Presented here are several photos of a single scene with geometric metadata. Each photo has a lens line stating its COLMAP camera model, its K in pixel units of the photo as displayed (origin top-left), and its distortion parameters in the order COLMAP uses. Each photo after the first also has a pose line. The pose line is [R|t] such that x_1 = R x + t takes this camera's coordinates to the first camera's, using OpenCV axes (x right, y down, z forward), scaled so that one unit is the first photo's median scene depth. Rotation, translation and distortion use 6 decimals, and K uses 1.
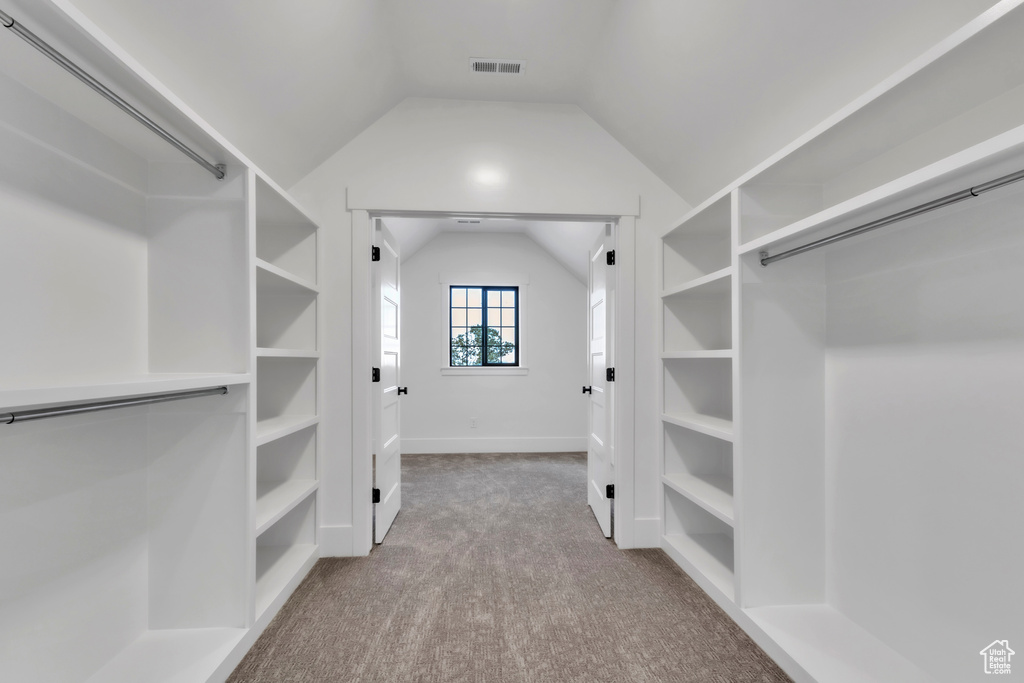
lens RADIAL K [[510.9, 0, 516.0], [0, 510.9, 353.4], [0, 0, 1]] dist [0.029391, -0.012819]
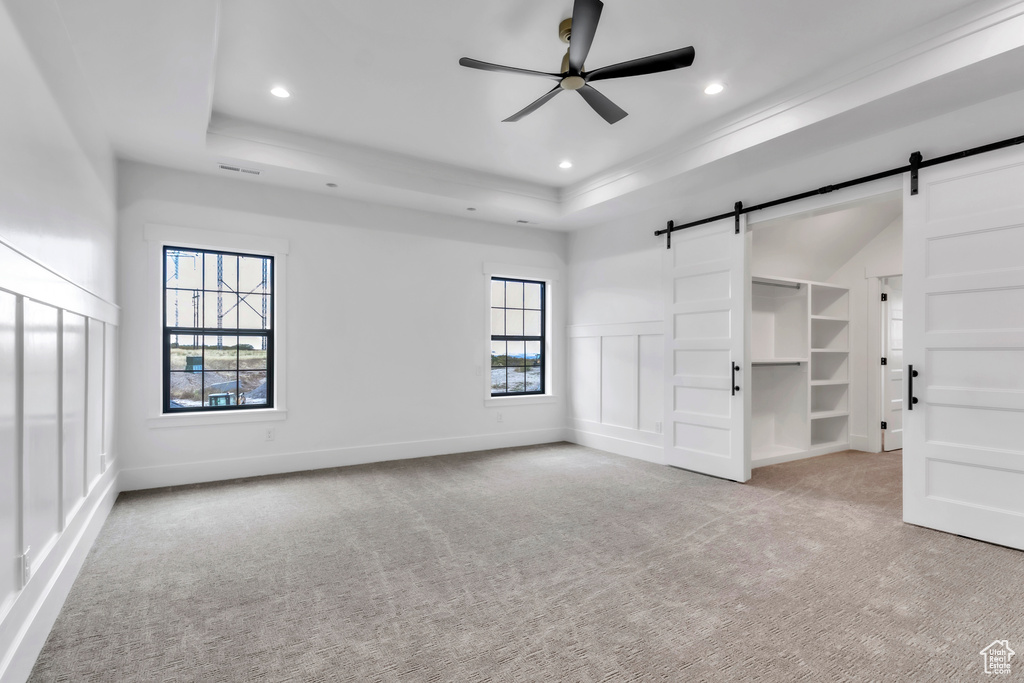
lens RADIAL K [[510.9, 0, 516.0], [0, 510.9, 353.4], [0, 0, 1]] dist [0.029391, -0.012819]
pose [[0.469663, 0.003368, -0.882839, 0.961583], [0.004805, 0.999968, 0.006371, -0.009082], [0.882832, -0.007234, 0.469632, -1.363415]]
